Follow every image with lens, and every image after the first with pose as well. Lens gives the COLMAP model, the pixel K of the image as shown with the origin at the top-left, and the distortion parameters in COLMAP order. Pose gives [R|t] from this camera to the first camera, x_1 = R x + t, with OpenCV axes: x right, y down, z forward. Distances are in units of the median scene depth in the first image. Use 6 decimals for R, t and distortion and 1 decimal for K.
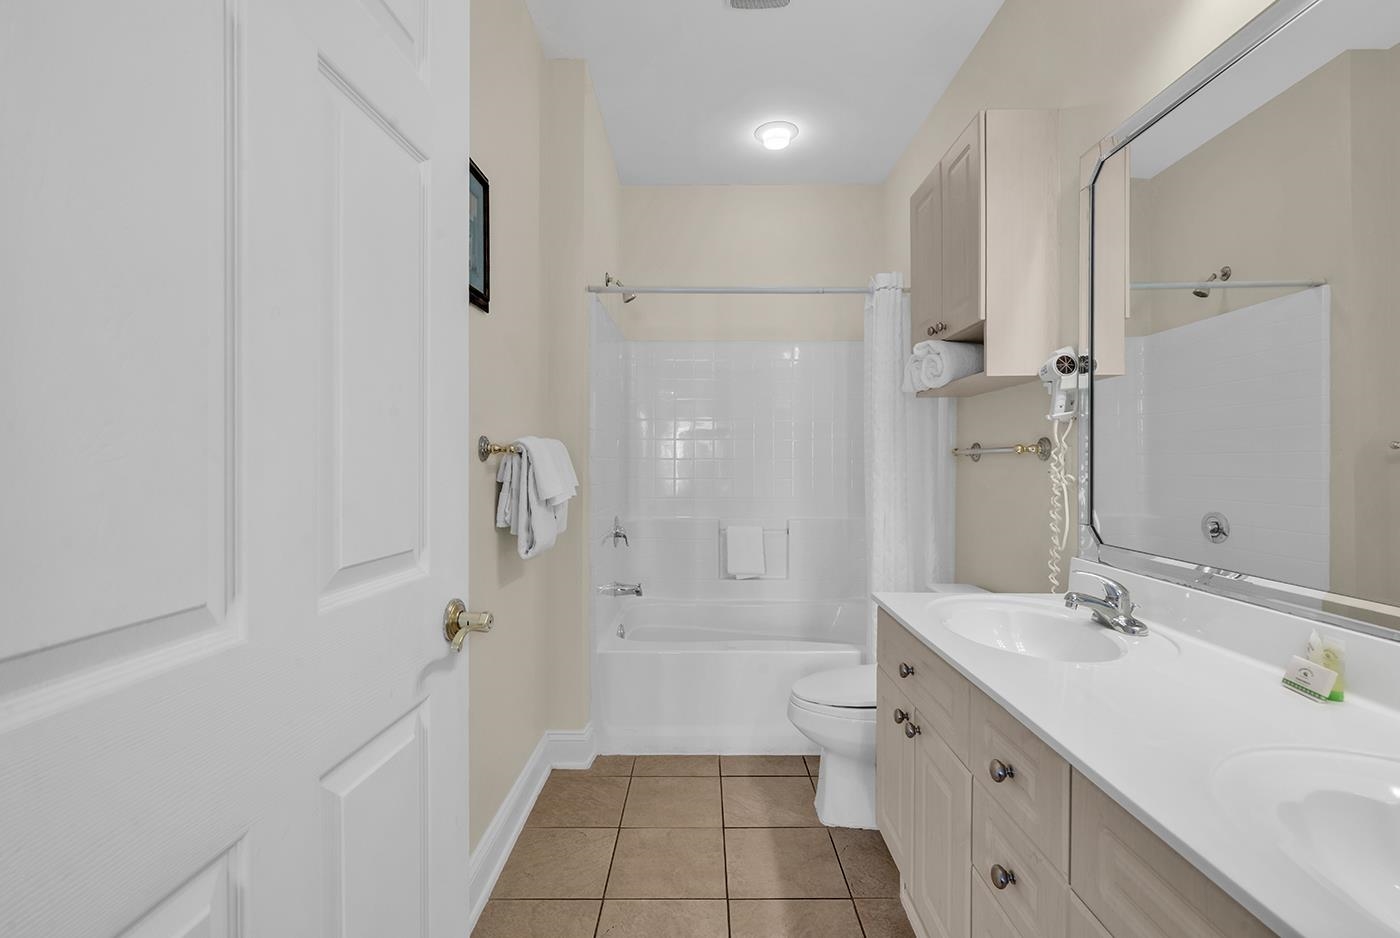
lens RADIAL K [[651.6, 0, 719.8], [0, 651.6, 459.4], [0, 0, 1]] dist [-0.001508, -0.000996]
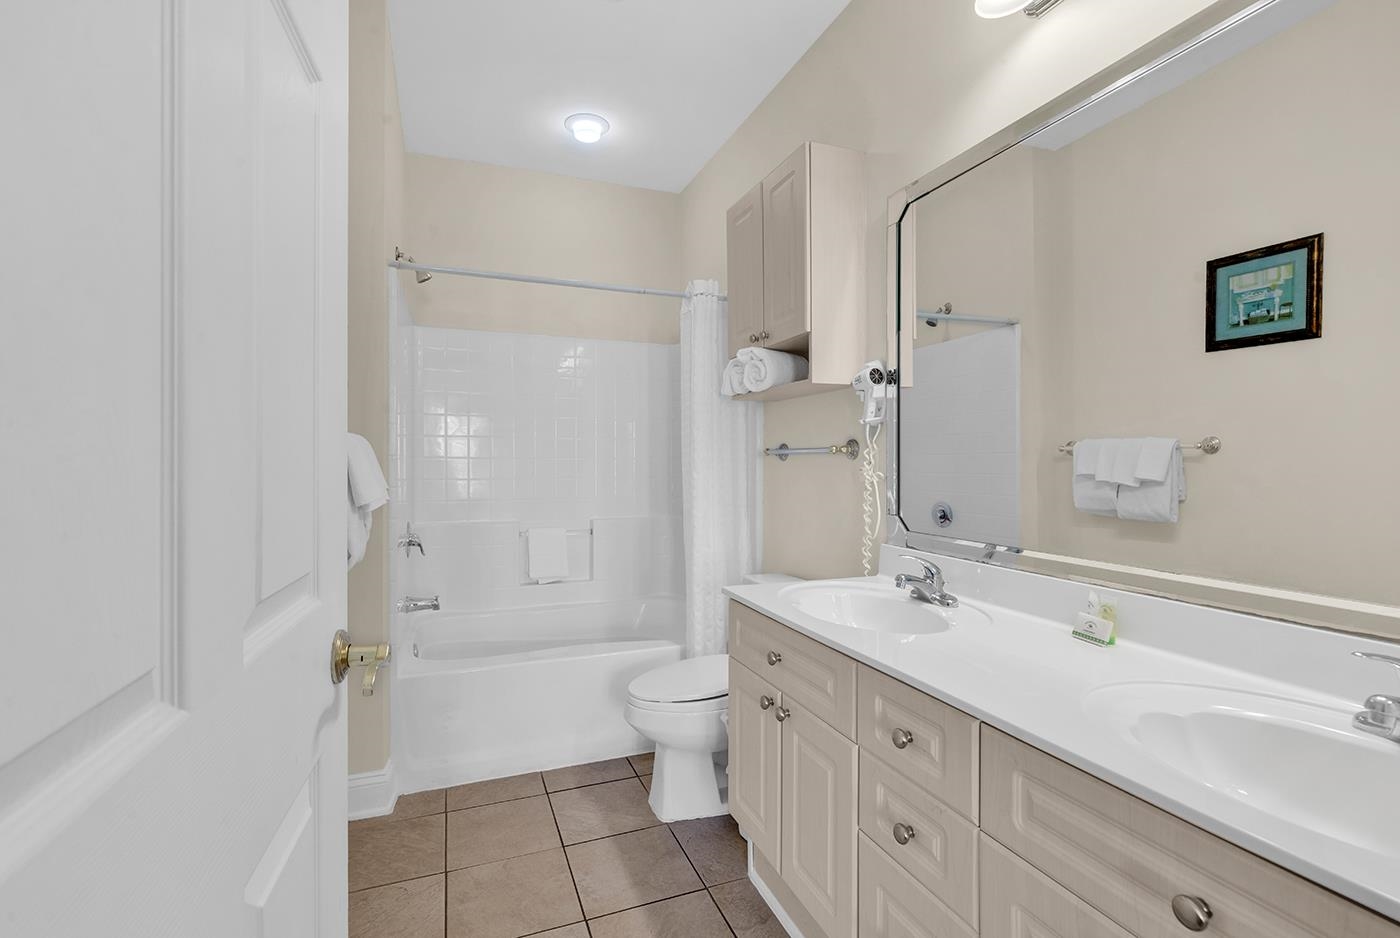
lens RADIAL K [[646.5, 0, 679.4], [0, 646.5, 456.0], [0, 0, 1]] dist [0.000410, -0.000293]
pose [[0.930947, 0.003409, 0.365139, -0.186368], [-0.001589, 0.999985, -0.005283, 0.001547], [-0.365151, 0.004338, 0.930938, 0.060687]]
